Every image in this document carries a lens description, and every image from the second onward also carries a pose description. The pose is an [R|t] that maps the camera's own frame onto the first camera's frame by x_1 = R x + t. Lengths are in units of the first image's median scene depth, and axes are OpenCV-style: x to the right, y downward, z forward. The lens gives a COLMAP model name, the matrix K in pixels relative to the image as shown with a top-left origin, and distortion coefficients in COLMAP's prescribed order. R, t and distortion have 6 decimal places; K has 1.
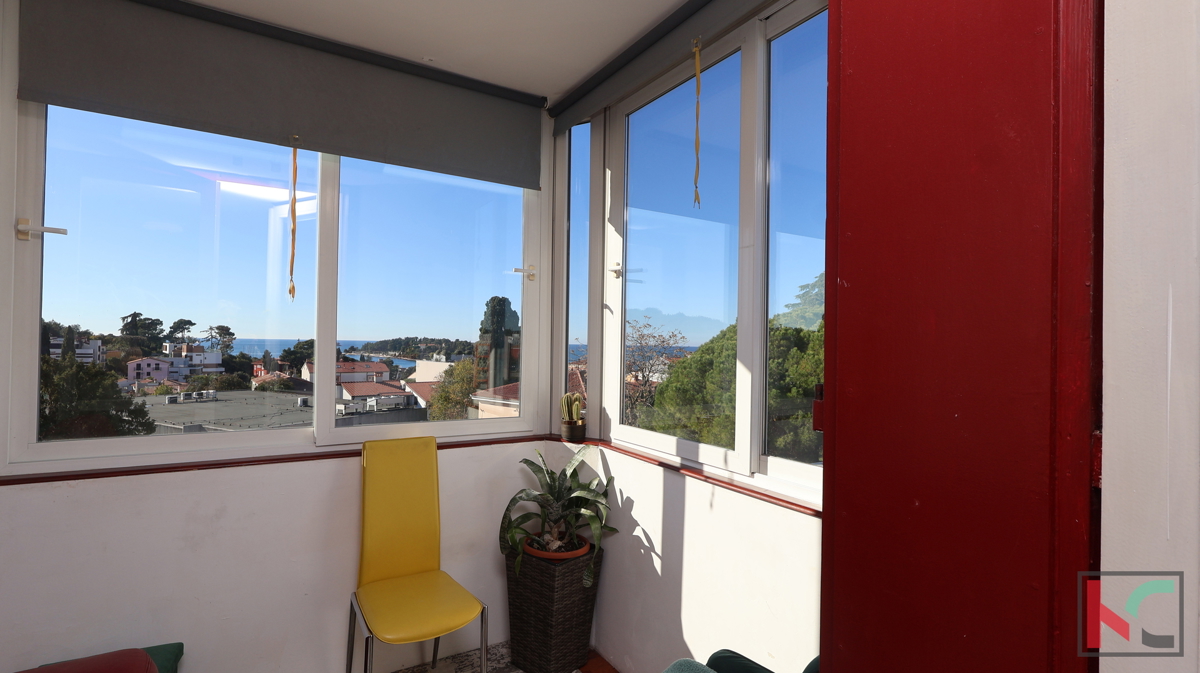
lens RADIAL K [[557.1, 0, 596.0], [0, 557.1, 336.7], [0, 0, 1]] dist [0.001034, 0.001138]
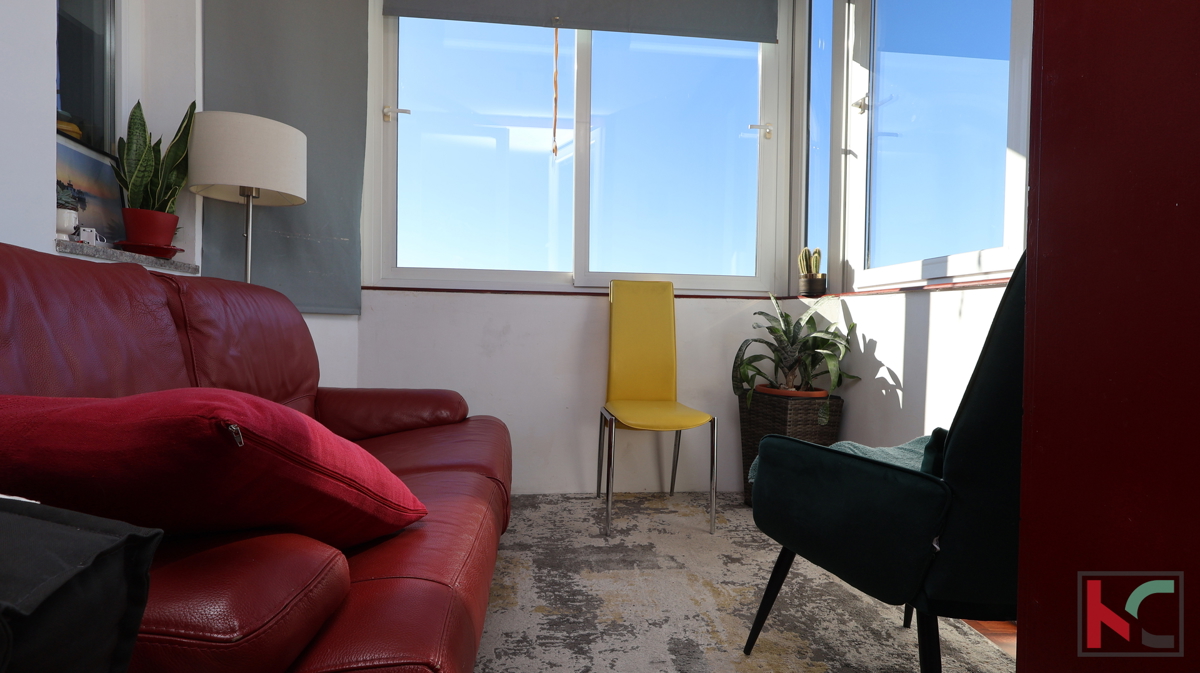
lens RADIAL K [[557.1, 0, 599.5], [0, 557.1, 332.7], [0, 0, 1]] dist [0.001034, 0.001138]
pose [[0.902993, 0.006370, -0.429607, 0.046444], [0.003302, 0.999758, 0.021764, 0.249768], [0.429642, -0.021072, 0.902754, -0.034835]]
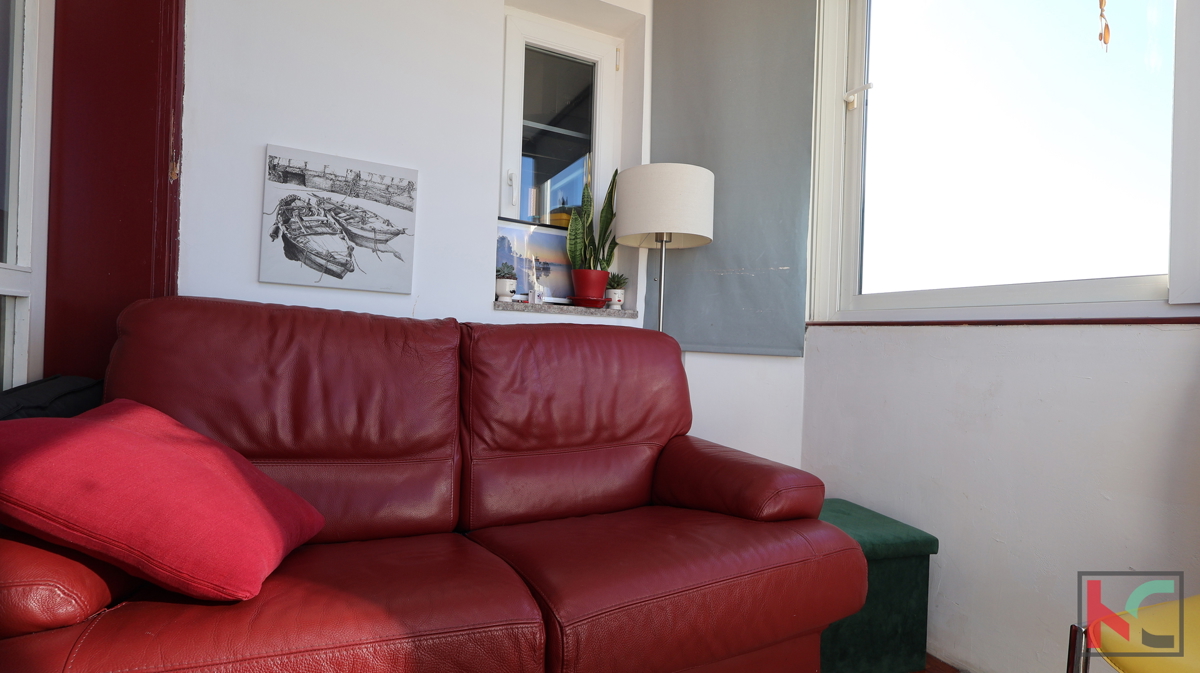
lens RADIAL K [[557.1, 0, 596.6], [0, 557.1, 339.9], [0, 0, 1]] dist [0.001034, 0.001138]
pose [[-0.090486, -0.018554, -0.995725, 0.079091], [-0.015797, 0.999727, -0.017193, 0.231145], [0.995772, 0.014174, -0.090755, 0.472209]]
